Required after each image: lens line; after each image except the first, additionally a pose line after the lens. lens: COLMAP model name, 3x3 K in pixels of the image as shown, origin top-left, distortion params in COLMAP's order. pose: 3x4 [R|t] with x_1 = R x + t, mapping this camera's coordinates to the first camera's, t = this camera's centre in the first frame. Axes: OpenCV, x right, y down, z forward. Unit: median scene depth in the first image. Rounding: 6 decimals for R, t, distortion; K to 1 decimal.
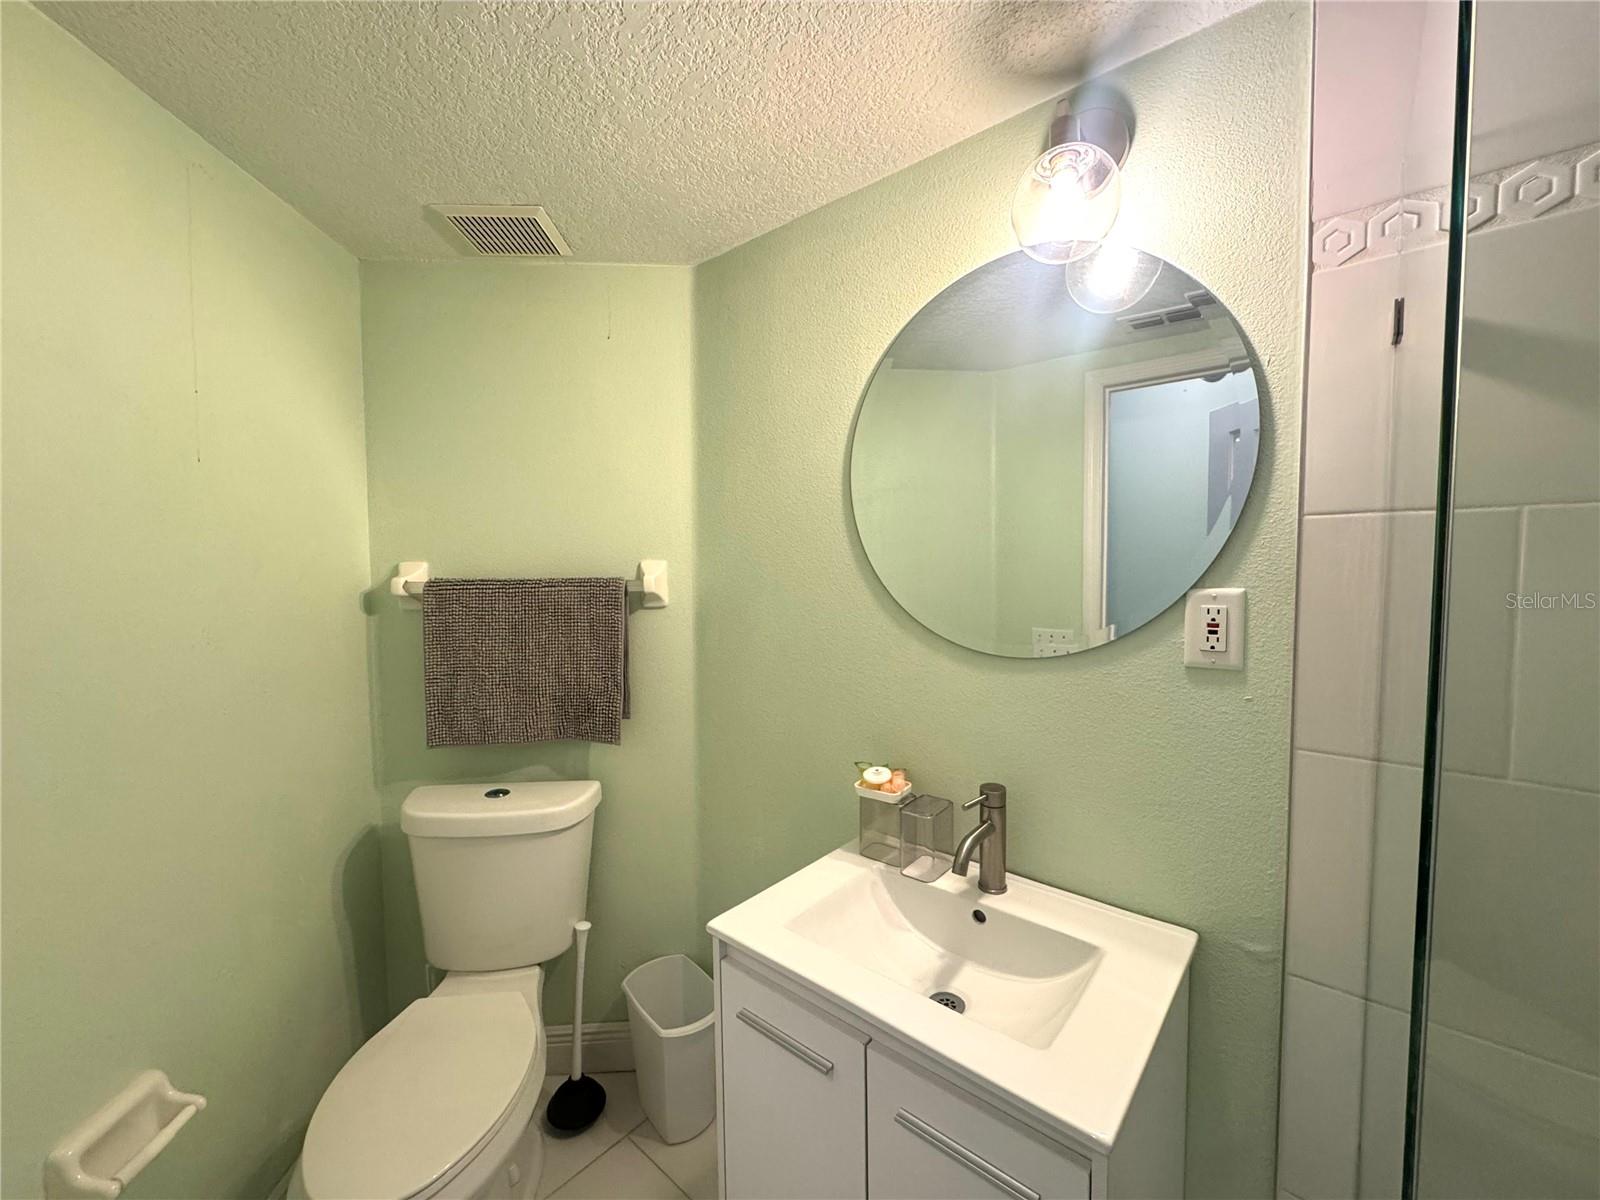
lens RADIAL K [[639.2, 0, 800.1], [0, 639.2, 599.0], [0, 0, 1]] dist [-0.001874, -0.000408]
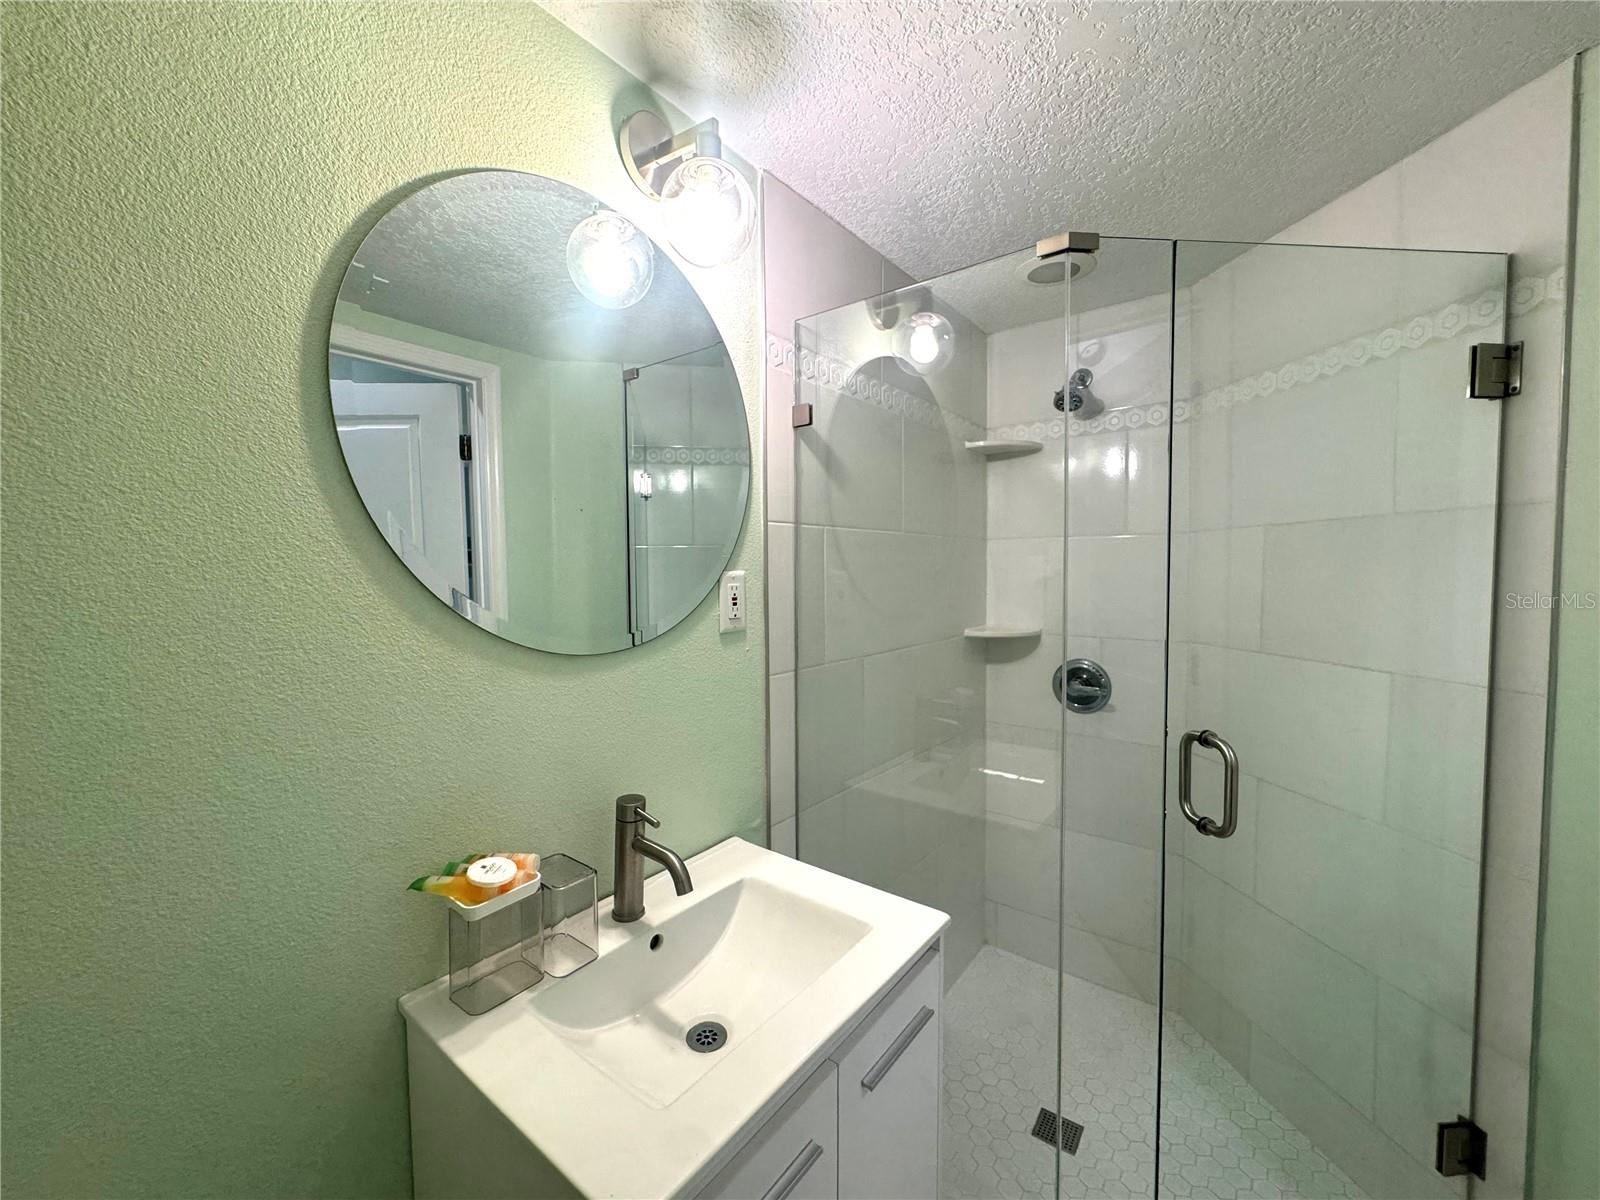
lens RADIAL K [[639.2, 0, 800.1], [0, 639.2, 599.0], [0, 0, 1]] dist [-0.001874, -0.000408]
pose [[-0.053375, -0.040736, 0.997743, -0.677156], [0.058540, 0.997322, 0.043850, -0.008590], [-0.996857, 0.060748, -0.050848, 0.920819]]
